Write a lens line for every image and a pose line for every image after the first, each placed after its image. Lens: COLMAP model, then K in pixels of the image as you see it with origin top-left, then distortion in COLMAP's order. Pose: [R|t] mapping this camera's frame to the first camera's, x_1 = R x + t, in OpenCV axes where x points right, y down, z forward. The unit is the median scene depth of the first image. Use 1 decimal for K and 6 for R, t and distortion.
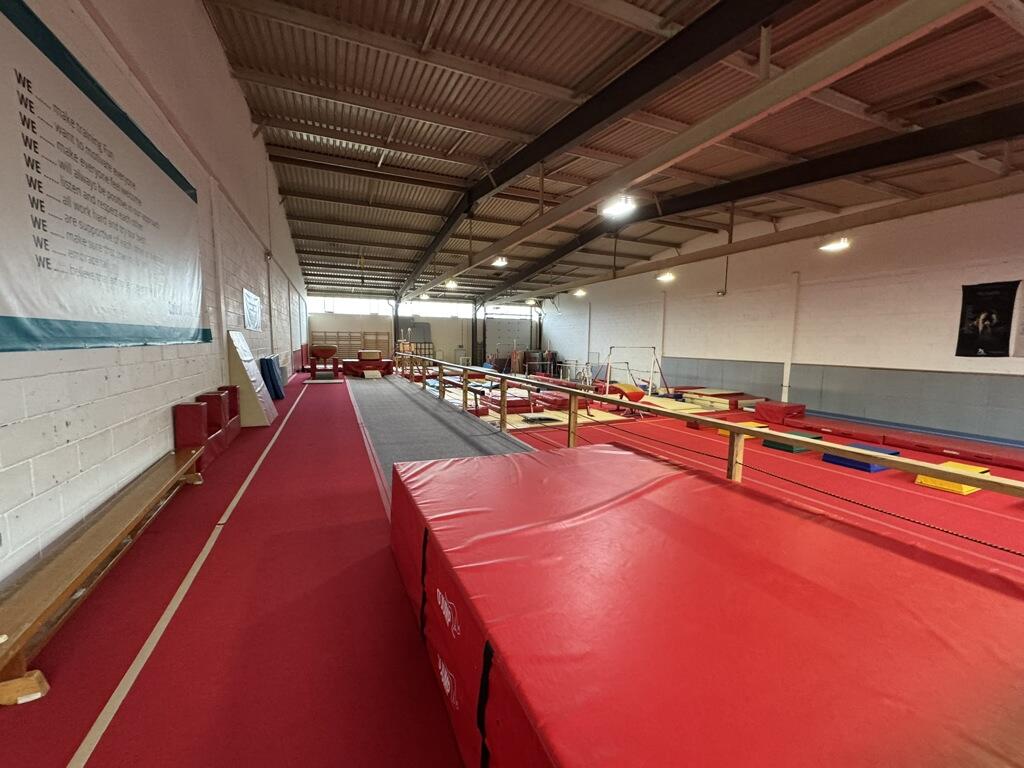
lens RADIAL K [[408.6, 0, 510.5], [0, 408.6, 383.1], [0, 0, 1]] dist [0.001651, 0.000890]
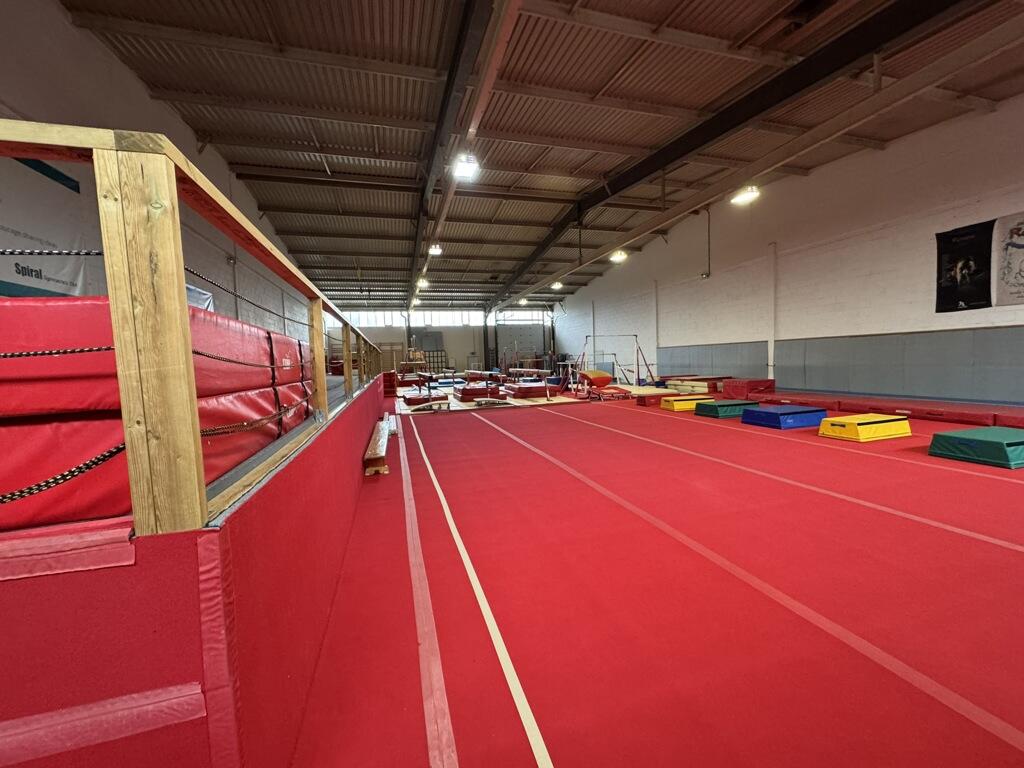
lens RADIAL K [[408.6, 0, 512.6], [0, 408.6, 383.2], [0, 0, 1]] dist [0.001651, 0.000890]
pose [[0.990539, -0.039159, -0.131527, 0.257876], [0.033225, 0.998342, -0.047012, 0.087068], [0.133150, 0.042197, 0.990197, 0.004795]]
